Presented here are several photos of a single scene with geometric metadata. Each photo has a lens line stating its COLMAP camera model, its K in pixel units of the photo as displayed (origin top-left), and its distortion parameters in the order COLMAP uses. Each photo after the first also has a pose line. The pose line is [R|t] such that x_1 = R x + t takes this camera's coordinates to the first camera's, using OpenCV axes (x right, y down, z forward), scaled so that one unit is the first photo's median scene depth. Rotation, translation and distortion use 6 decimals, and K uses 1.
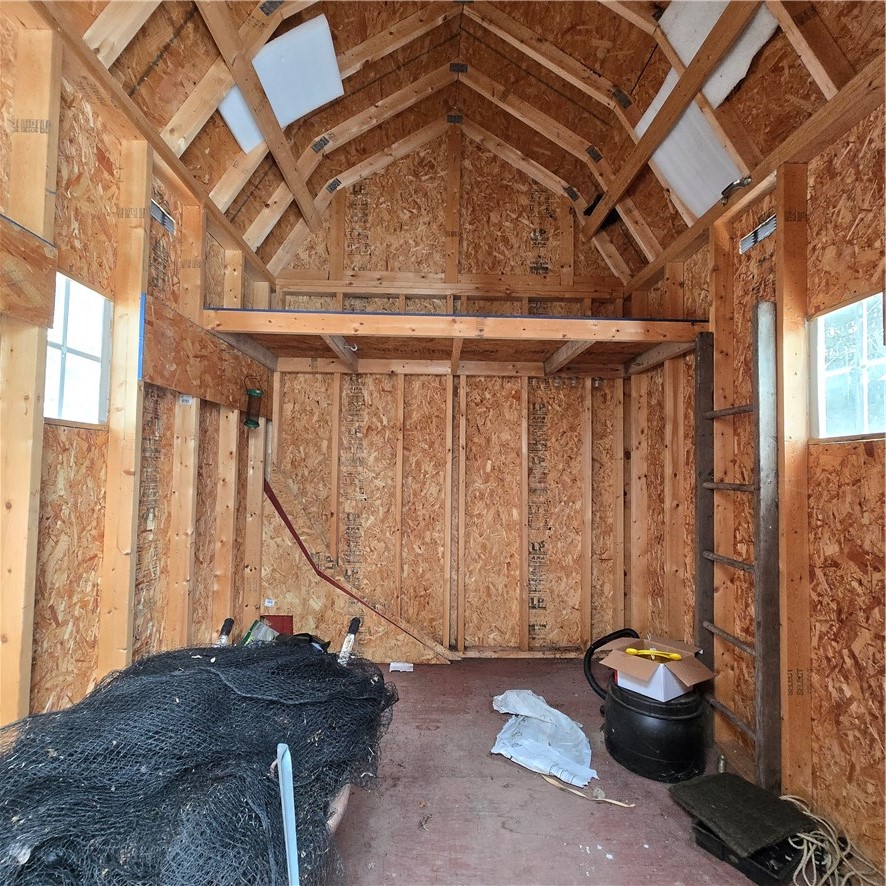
lens RADIAL K [[456.2, 0, 442.7], [0, 456.2, 444.1], [0, 0, 1]] dist [0.000430, 0.000142]
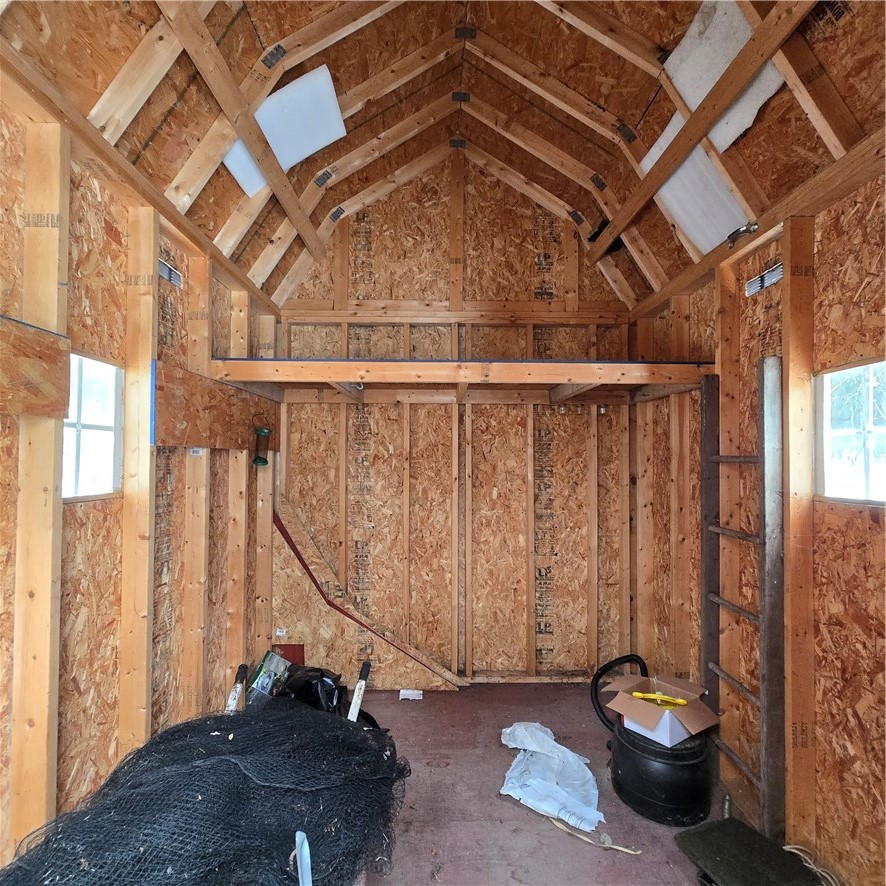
lens RADIAL K [[456.2, 0, 442.7], [0, 456.2, 446.2], [0, 0, 1]] dist [0.000430, 0.000142]
pose [[0.999872, -0.010959, -0.011666, -0.002244], [0.011194, 0.999732, 0.020284, -0.118630], [0.011440, -0.020412, 0.999726, -0.009124]]
